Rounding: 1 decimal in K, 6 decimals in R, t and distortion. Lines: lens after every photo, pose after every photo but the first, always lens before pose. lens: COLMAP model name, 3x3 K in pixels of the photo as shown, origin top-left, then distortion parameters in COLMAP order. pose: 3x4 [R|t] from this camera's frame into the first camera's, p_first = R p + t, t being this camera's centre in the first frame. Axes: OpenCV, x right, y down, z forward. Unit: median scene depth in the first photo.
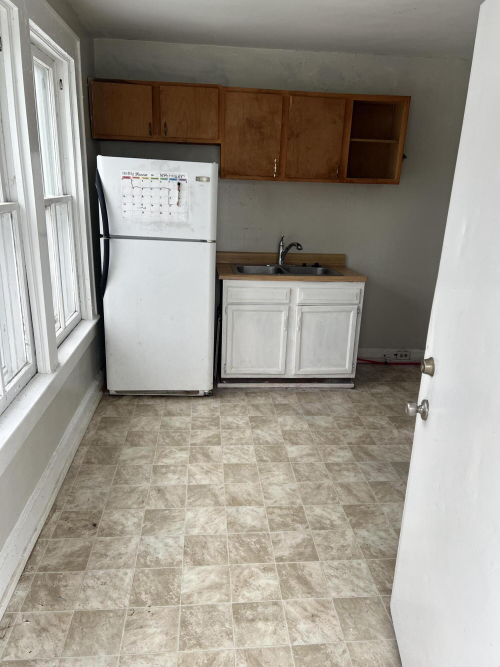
lens RADIAL K [[491.7, 0, 249.1], [0, 491.7, 342.2], [0, 0, 1]] dist [0.117562, -0.195096]
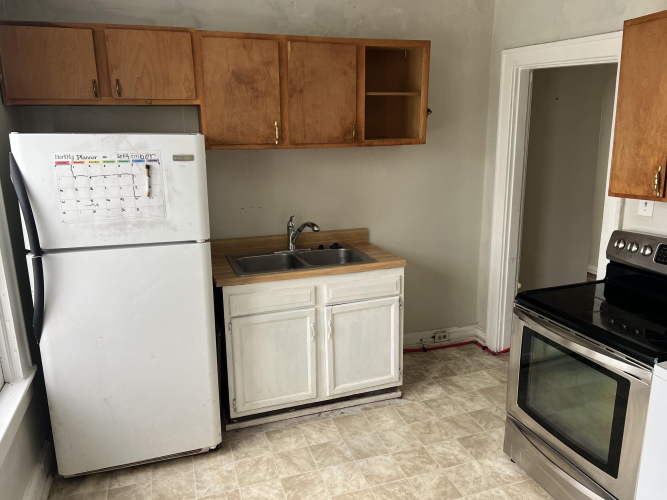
lens RADIAL K [[500.3, 0, 333.5], [0, 500.3, 250.0], [0, 0, 1]] dist [0.070574, -0.079836]
pose [[0.971364, -0.101437, 0.214854, -0.046891], [0.116252, 0.991557, -0.057446, -0.117277], [-0.207213, 0.080778, 0.974955, 0.243865]]
